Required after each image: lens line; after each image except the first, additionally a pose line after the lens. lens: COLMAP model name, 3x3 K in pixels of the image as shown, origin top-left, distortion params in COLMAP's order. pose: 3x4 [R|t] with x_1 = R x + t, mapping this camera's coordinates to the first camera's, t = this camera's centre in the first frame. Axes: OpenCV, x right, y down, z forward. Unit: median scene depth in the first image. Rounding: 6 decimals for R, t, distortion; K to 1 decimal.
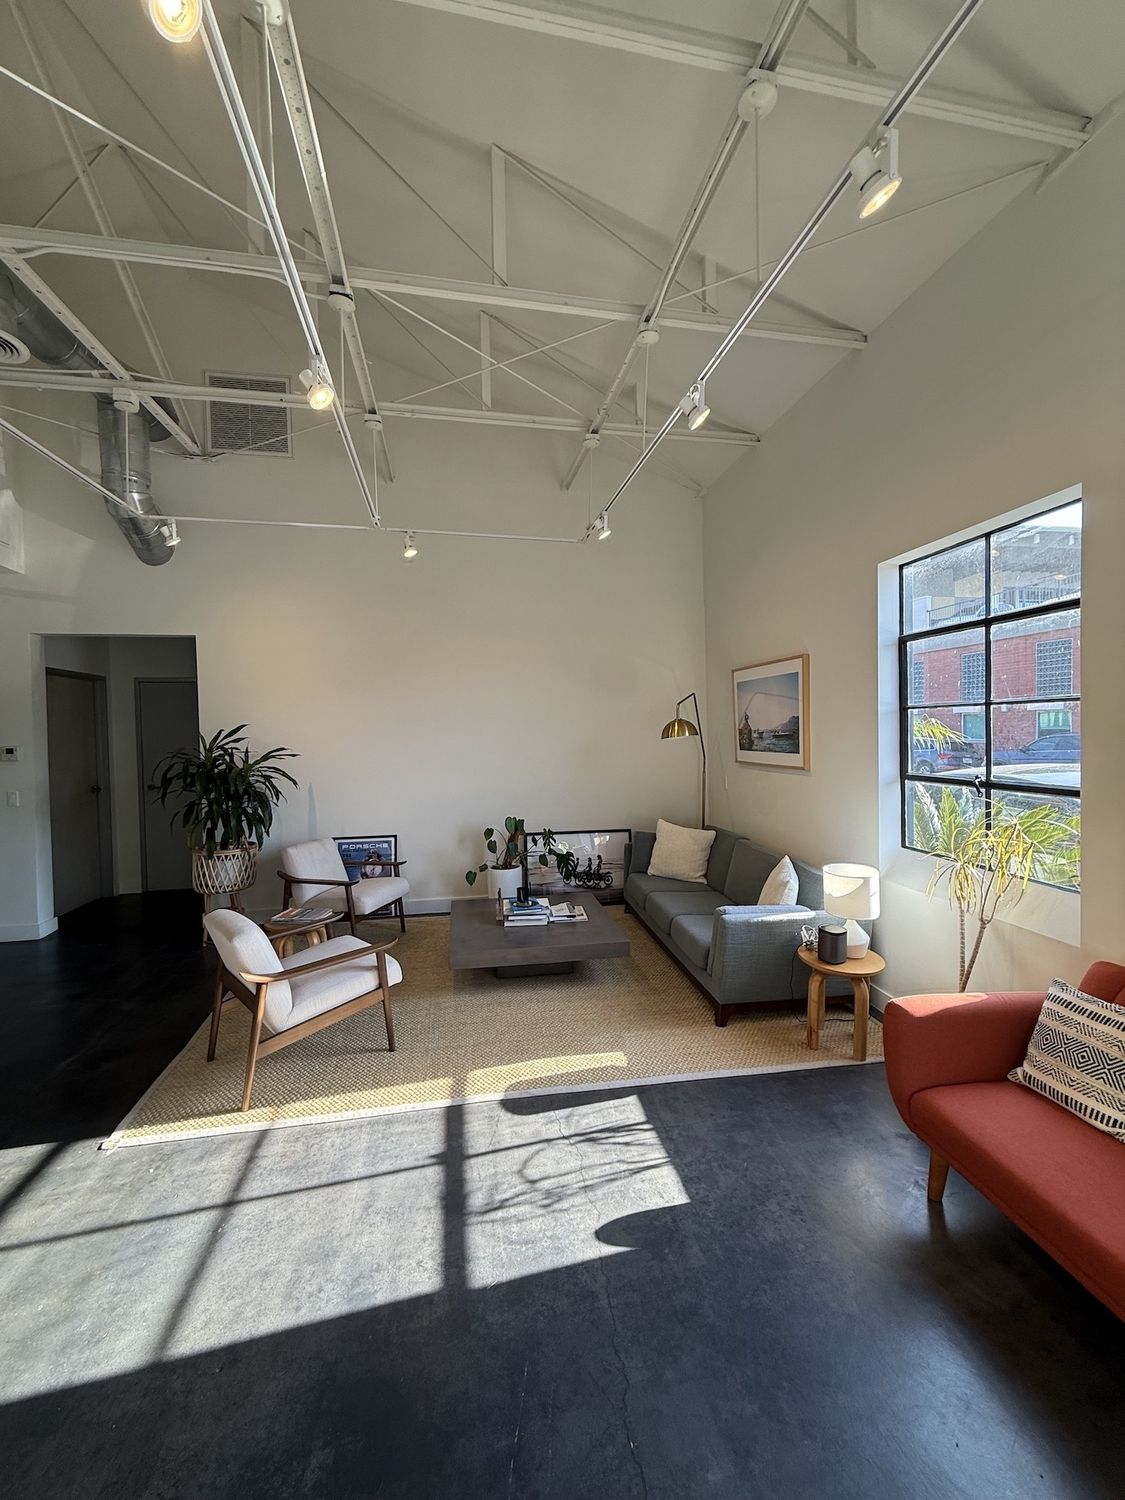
lens RADIAL K [[597.2, 0, 562.5], [0, 597.2, 743.4], [0, 0, 1]] dist [0.000632, 0.000611]
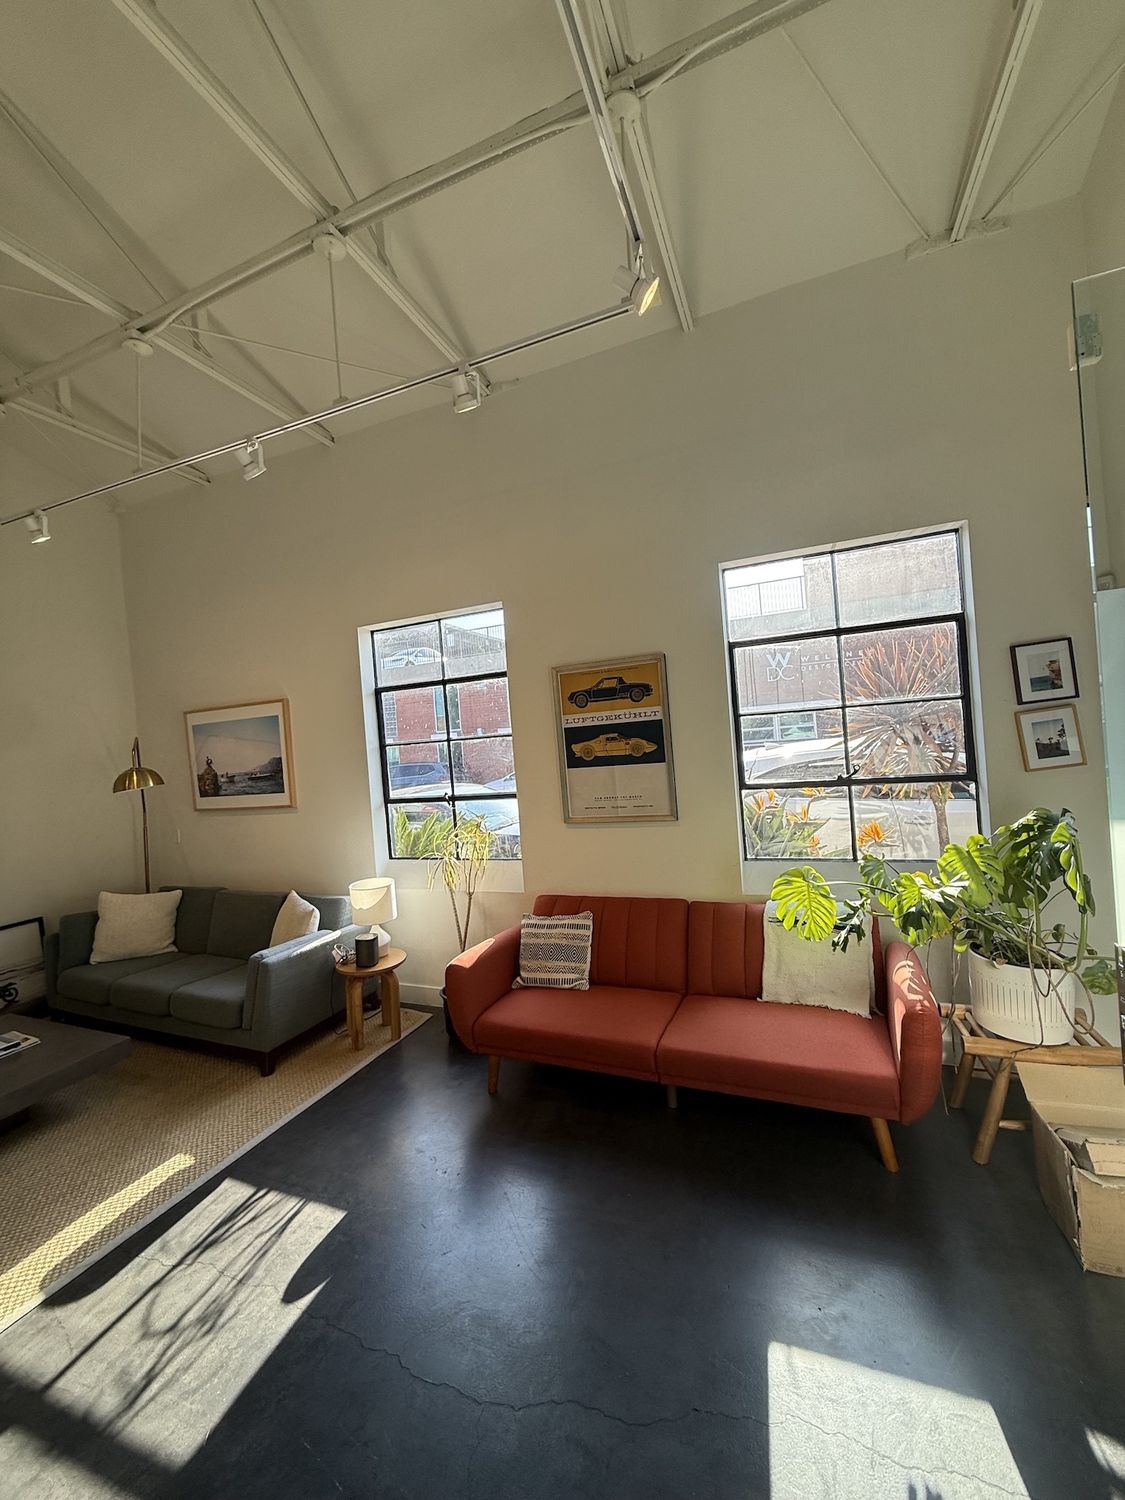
lens RADIAL K [[597.2, 0, 562.5], [0, 597.2, 743.4], [0, 0, 1]] dist [0.000632, 0.000611]
pose [[0.540884, -0.026562, 0.840677, -0.312267], [0.085981, 0.996011, -0.023849, -0.003123], [-0.836691, 0.085182, 0.541011, 0.023840]]
